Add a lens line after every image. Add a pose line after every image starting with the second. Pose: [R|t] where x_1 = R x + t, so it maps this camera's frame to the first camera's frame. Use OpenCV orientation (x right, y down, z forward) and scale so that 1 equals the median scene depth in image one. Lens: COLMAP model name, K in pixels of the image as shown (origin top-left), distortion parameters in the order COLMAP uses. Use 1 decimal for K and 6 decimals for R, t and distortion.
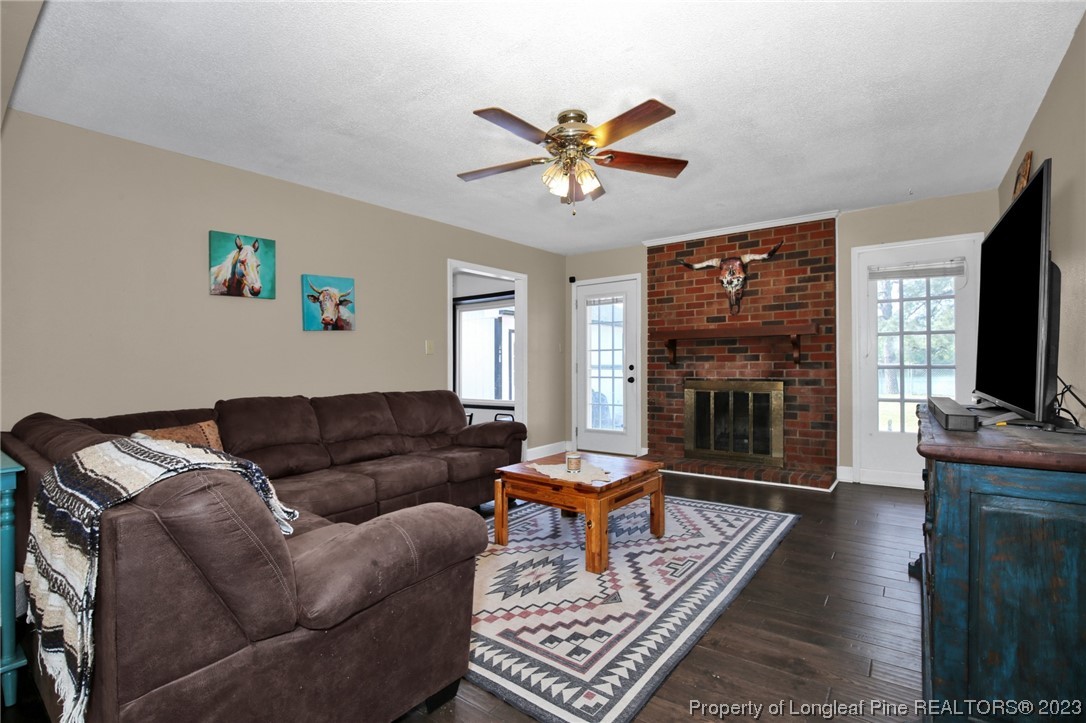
lens RADIAL K [[513.9, 0, 536.0], [0, 513.9, 360.6], [0, 0, 1]] dist [-0.026293, 0.000043]
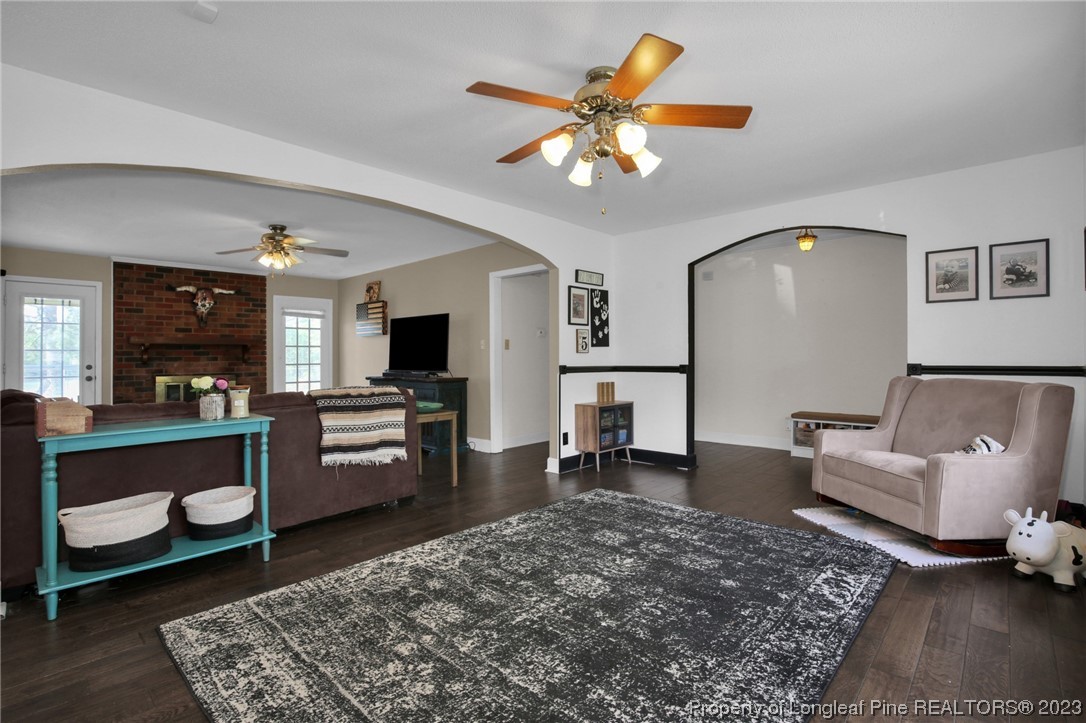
lens RADIAL K [[513.9, 0, 540.1], [0, 513.9, 358.0], [0, 0, 1]] dist [-0.026293, 0.000043]
pose [[0.102257, 0.011329, 0.994694, -0.962458], [0.005969, 0.999910, -0.012002, 0.015446], [-0.994740, 0.007164, 0.102180, -0.070473]]
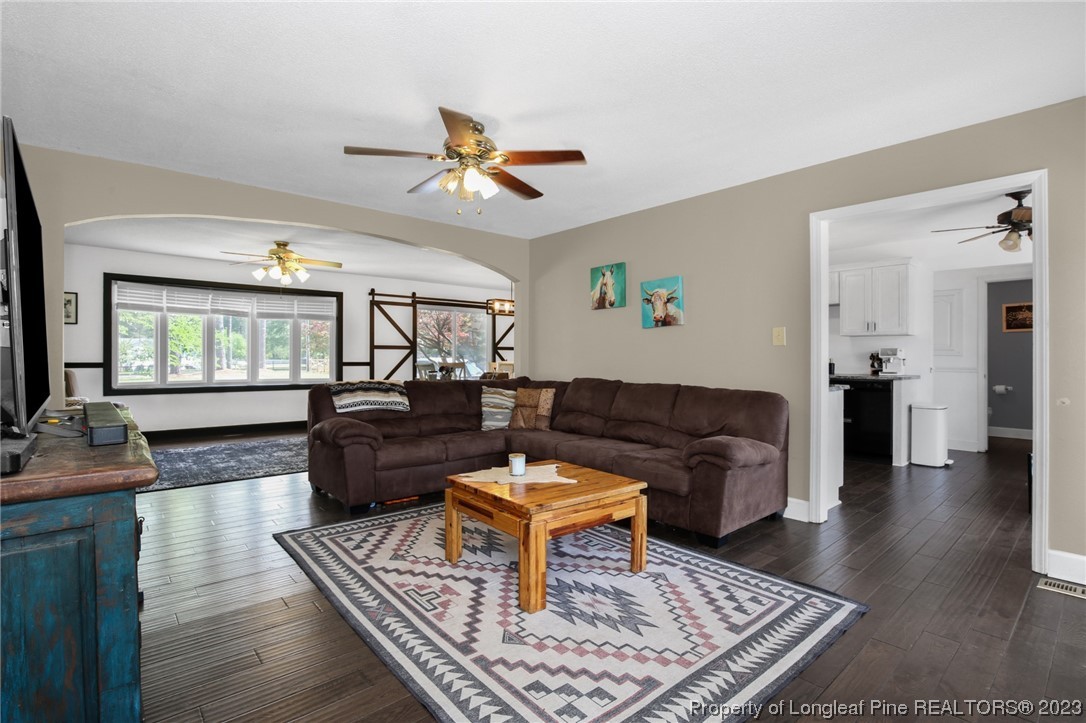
lens RADIAL K [[513.9, 0, 539.0], [0, 513.9, 360.1], [0, 0, 1]] dist [-0.026293, 0.000043]
pose [[-0.212795, 0.016353, -0.976960, 0.908979], [0.001425, 0.999864, 0.016426, -0.004961], [0.977096, 0.002103, -0.212789, 1.165535]]
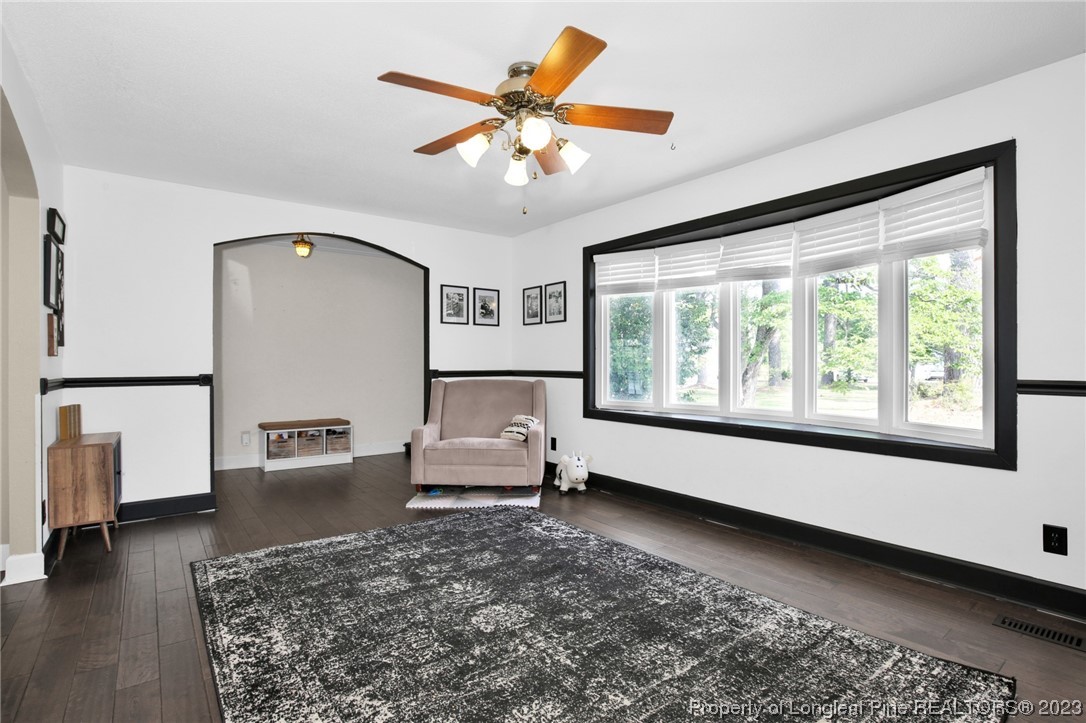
lens RADIAL K [[526.6, 0, 542.7], [0, 526.6, 362.1], [0, 0, 1]] dist [-0.028119, -0.000753]
pose [[-0.961387, 0.016484, 0.274706, -0.326254], [0.016139, 0.999864, -0.003518, 0.005694], [-0.274727, 0.001051, -0.961522, 0.757833]]
